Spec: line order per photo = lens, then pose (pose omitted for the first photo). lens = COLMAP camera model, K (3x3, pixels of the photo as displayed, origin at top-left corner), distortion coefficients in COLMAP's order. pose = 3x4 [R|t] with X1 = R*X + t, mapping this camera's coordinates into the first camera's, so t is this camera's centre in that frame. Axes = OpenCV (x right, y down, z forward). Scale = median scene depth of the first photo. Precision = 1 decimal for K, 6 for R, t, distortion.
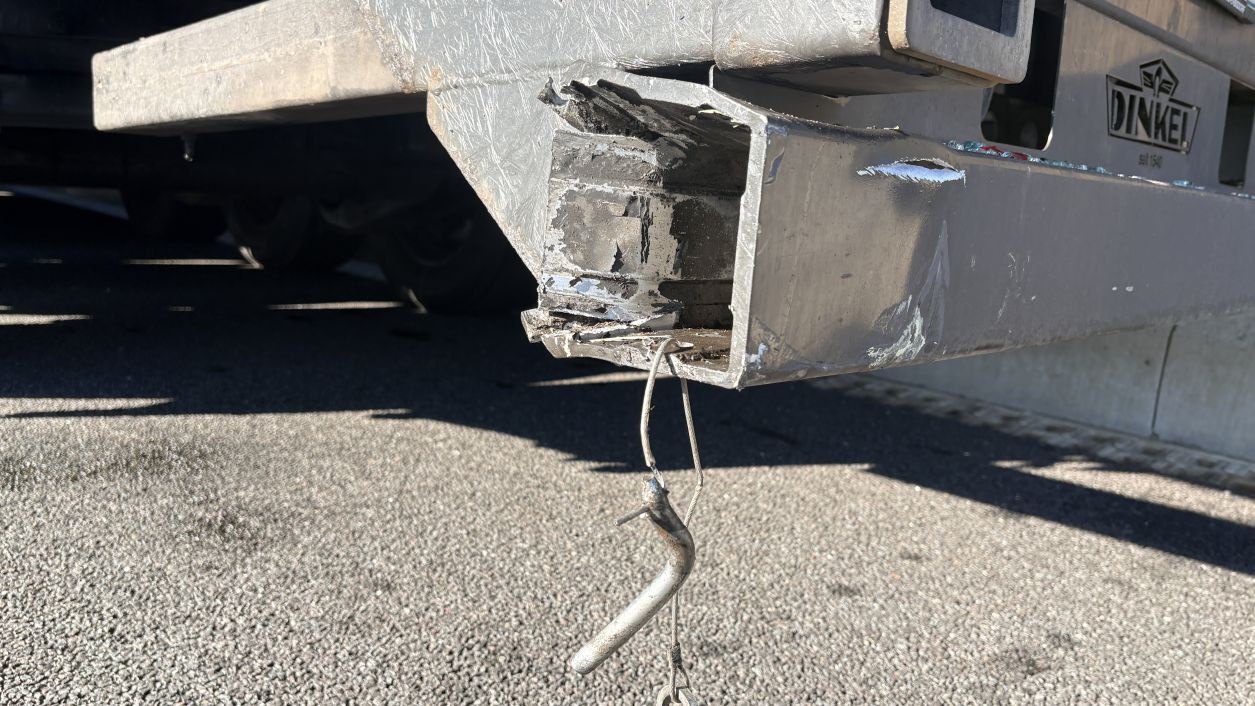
lens RADIAL K [[957.1, 0, 623.7], [0, 957.1, 344.5], [0, 0, 1]] dist [0.059168, -0.068627]
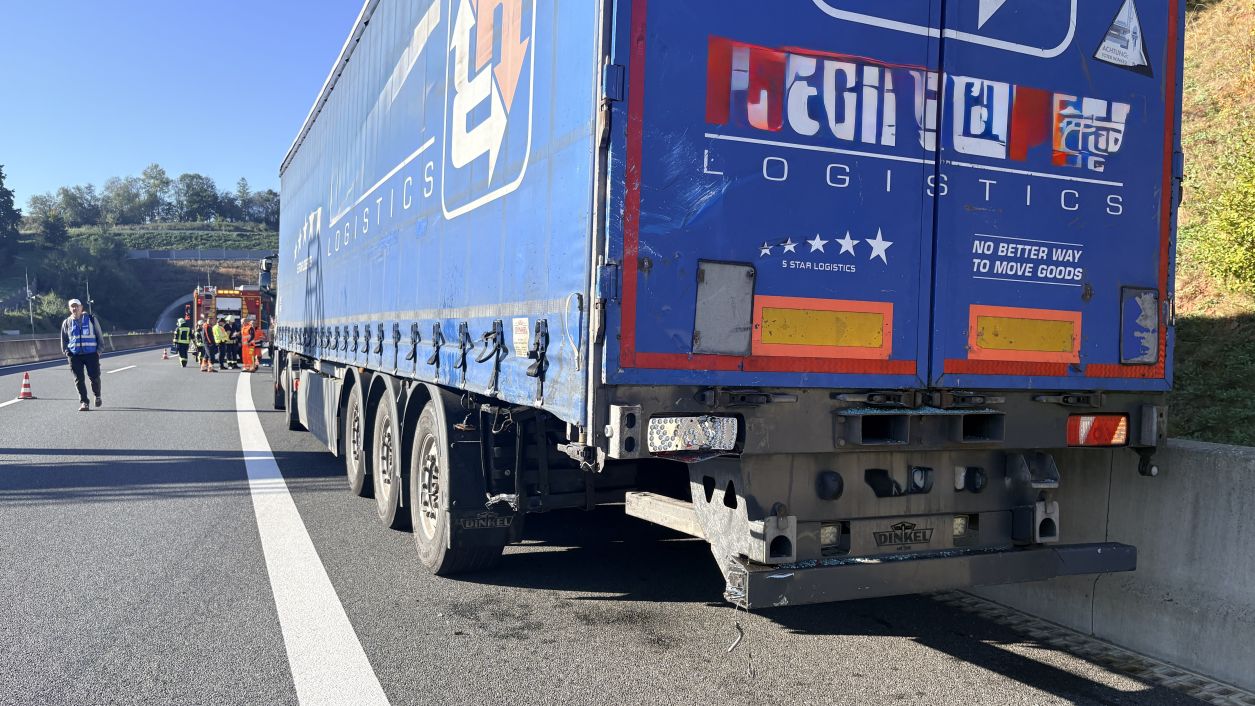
lens RADIAL K [[957.1, 0, 622.7], [0, 957.1, 349.3], [0, 0, 1]] dist [0.059168, -0.068627]
pose [[0.935971, -0.045895, -0.349072, 0.593767], [-0.016123, 0.984840, -0.172714, -0.196443], [0.351707, 0.167284, 0.921042, -2.019270]]
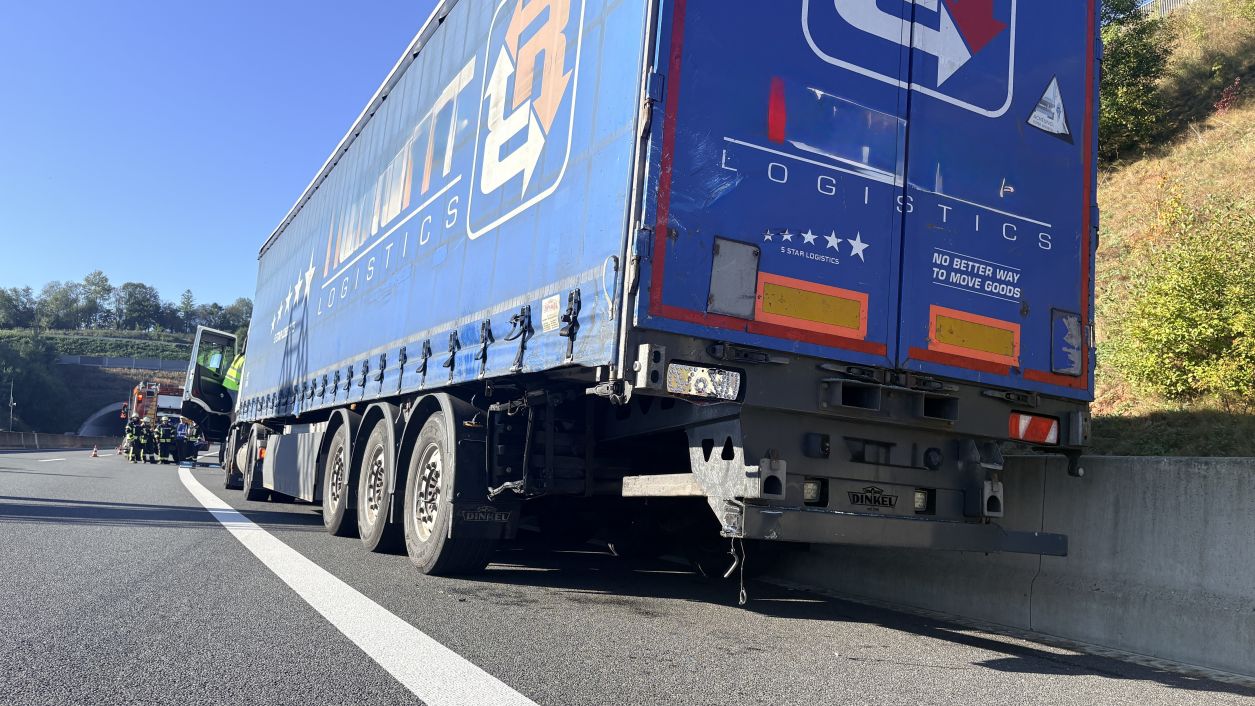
lens RADIAL K [[957.1, 0, 626.6], [0, 957.1, 345.7], [0, 0, 1]] dist [0.059168, -0.068627]
pose [[0.959188, -0.040070, -0.279915, 0.495562], [-0.053459, 0.946360, -0.318661, 0.376957], [0.277669, 0.320620, 0.905595, -2.357099]]
